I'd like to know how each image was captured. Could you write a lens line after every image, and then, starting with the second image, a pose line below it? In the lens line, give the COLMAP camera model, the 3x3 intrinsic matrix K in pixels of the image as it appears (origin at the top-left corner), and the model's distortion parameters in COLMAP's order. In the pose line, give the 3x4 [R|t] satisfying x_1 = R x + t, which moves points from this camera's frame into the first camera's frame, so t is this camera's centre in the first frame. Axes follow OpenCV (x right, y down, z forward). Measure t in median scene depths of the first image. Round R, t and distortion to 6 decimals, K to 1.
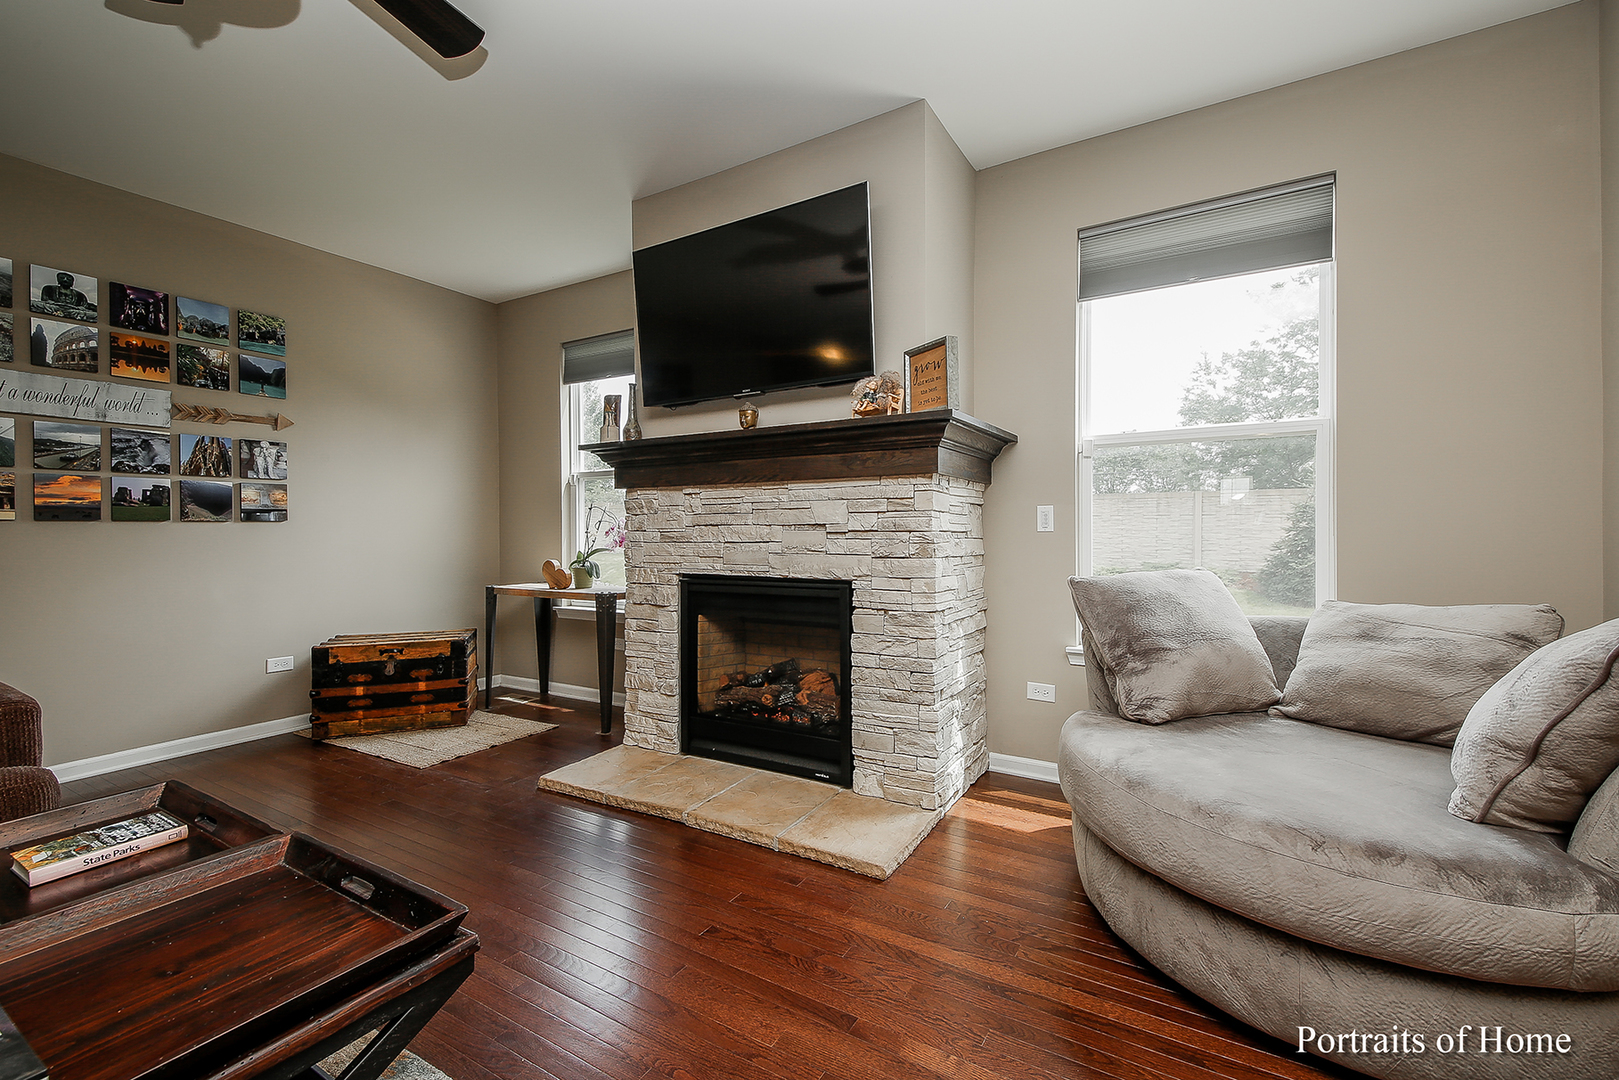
lens RADIAL K [[667.7, 0, 809.7], [0, 667.7, 530.6], [0, 0, 1]] dist [0.001875, -0.001794]
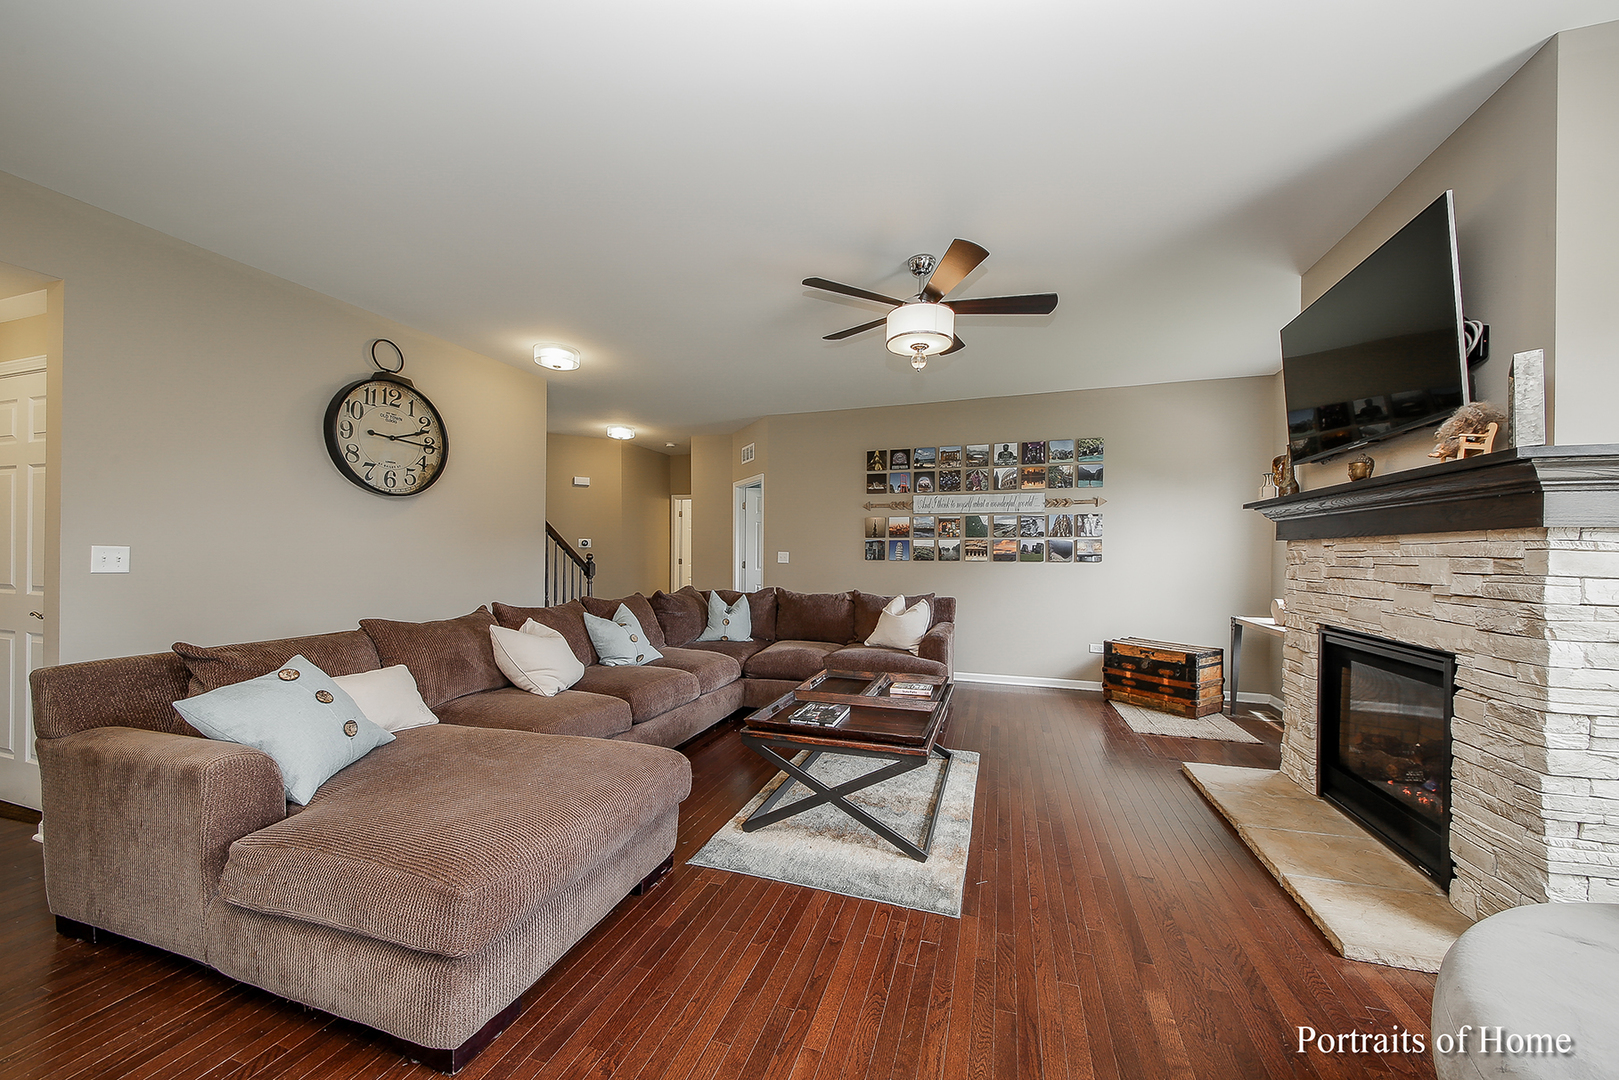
lens RADIAL K [[562.5, 0, 821.0], [0, 562.5, 560.9], [0, 0, 1]] dist [0.002739, -0.000026]
pose [[0.203208, 0.019826, -0.978935, 0.487114], [-0.012515, 0.999766, 0.017650, -0.036932], [0.979056, 0.008665, 0.203408, 0.058115]]
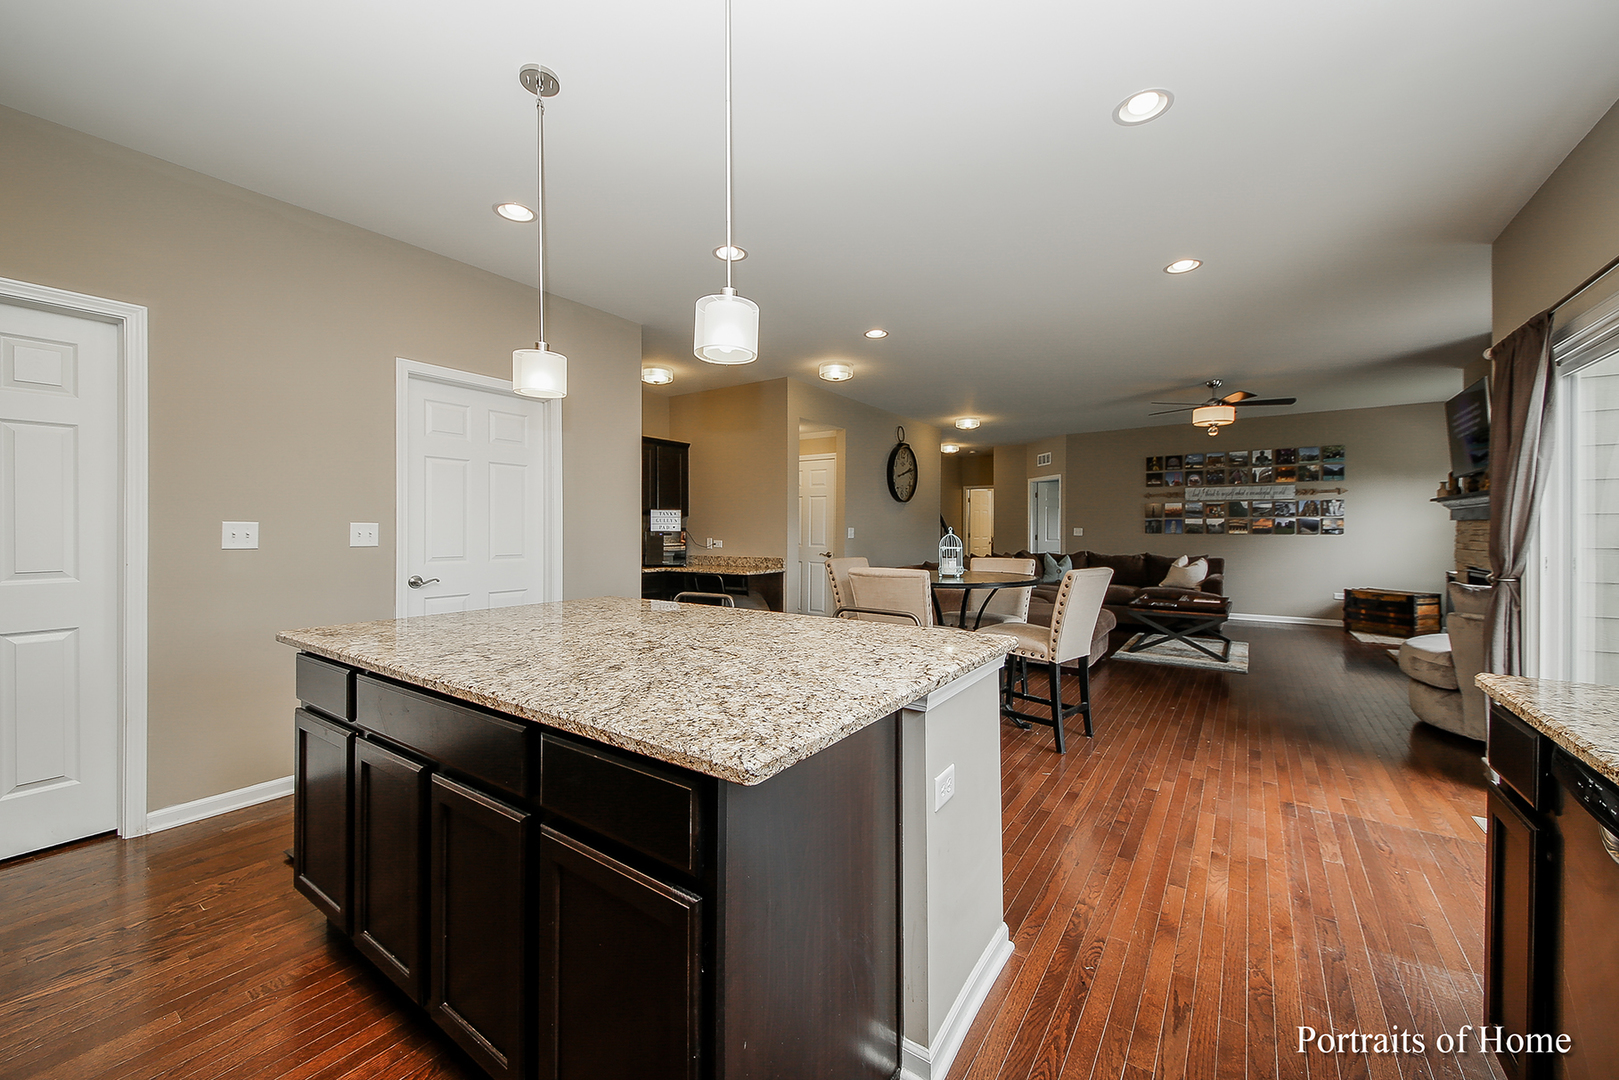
lens RADIAL K [[634.4, 0, 796.5], [0, 634.4, 532.2], [0, 0, 1]] dist [0.002193, -0.000521]
pose [[-0.109490, 0.013650, -0.993894, 1.804811], [-0.002775, 0.999898, 0.014038, -0.052247], [0.993984, 0.004295, -0.109441, -0.705375]]
